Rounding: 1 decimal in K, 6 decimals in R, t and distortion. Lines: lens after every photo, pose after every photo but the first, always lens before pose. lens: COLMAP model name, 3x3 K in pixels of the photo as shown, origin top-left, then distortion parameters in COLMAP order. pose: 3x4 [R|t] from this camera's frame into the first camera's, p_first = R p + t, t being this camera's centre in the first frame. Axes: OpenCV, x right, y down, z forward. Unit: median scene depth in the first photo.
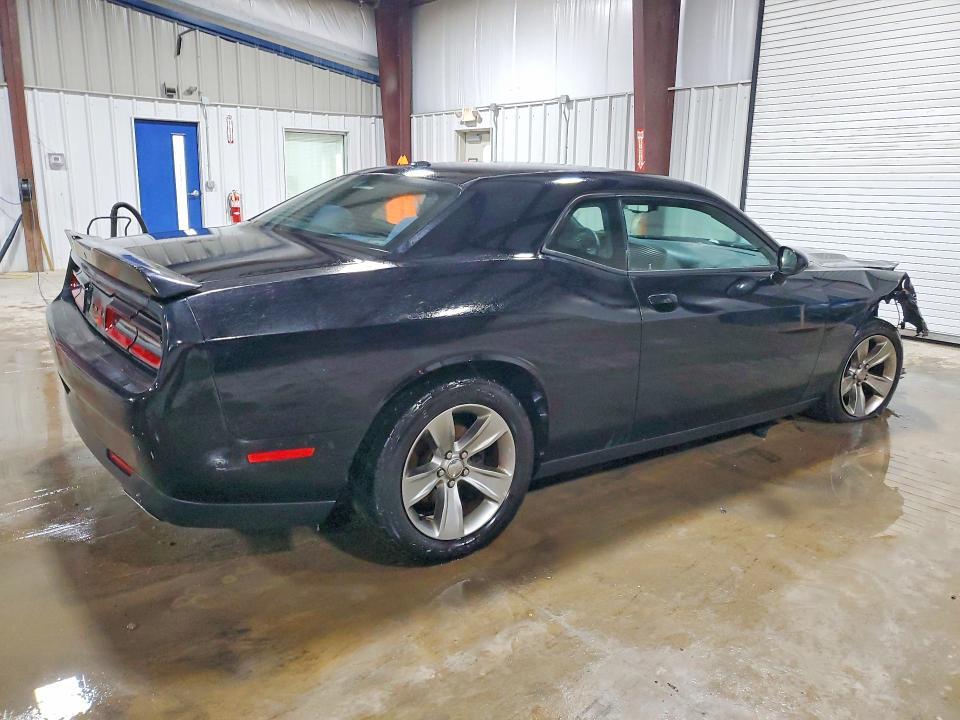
lens RADIAL K [[787.1, 0, 478.4], [0, 787.1, 354.6], [0, 0, 1]] dist [0.010800, 0.012723]
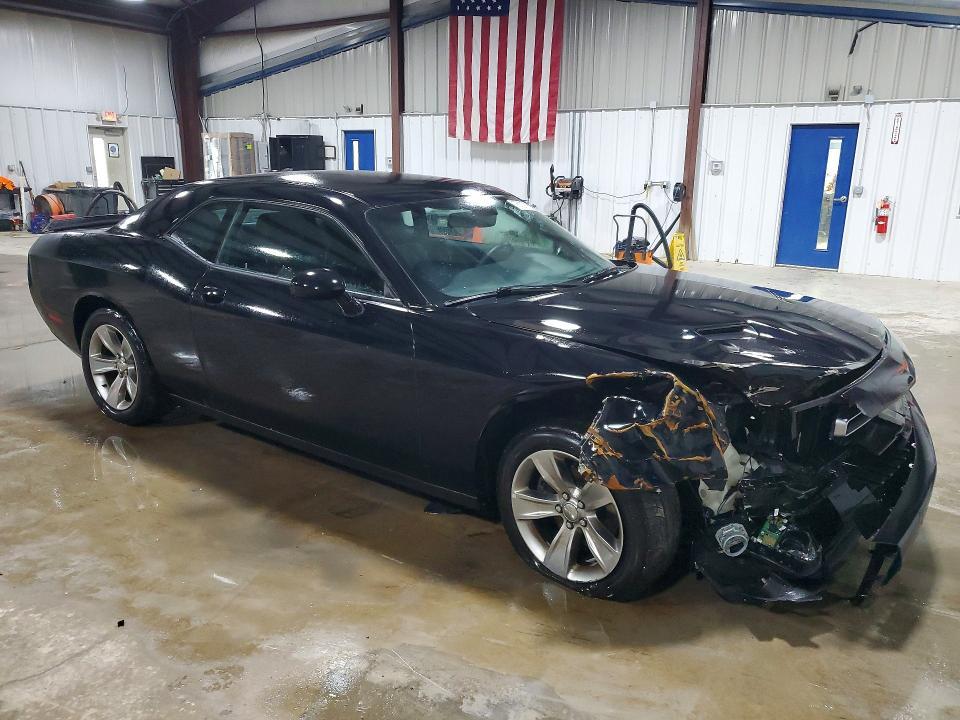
lens RADIAL K [[787.1, 0, 478.9], [0, 787.1, 367.2], [0, 0, 1]] dist [0.010800, 0.012723]
pose [[0.273246, 0.229297, -0.934216, 0.489043], [-0.218171, 0.960639, 0.171970, -0.084055], [0.936877, 0.156829, 0.312517, 0.348129]]
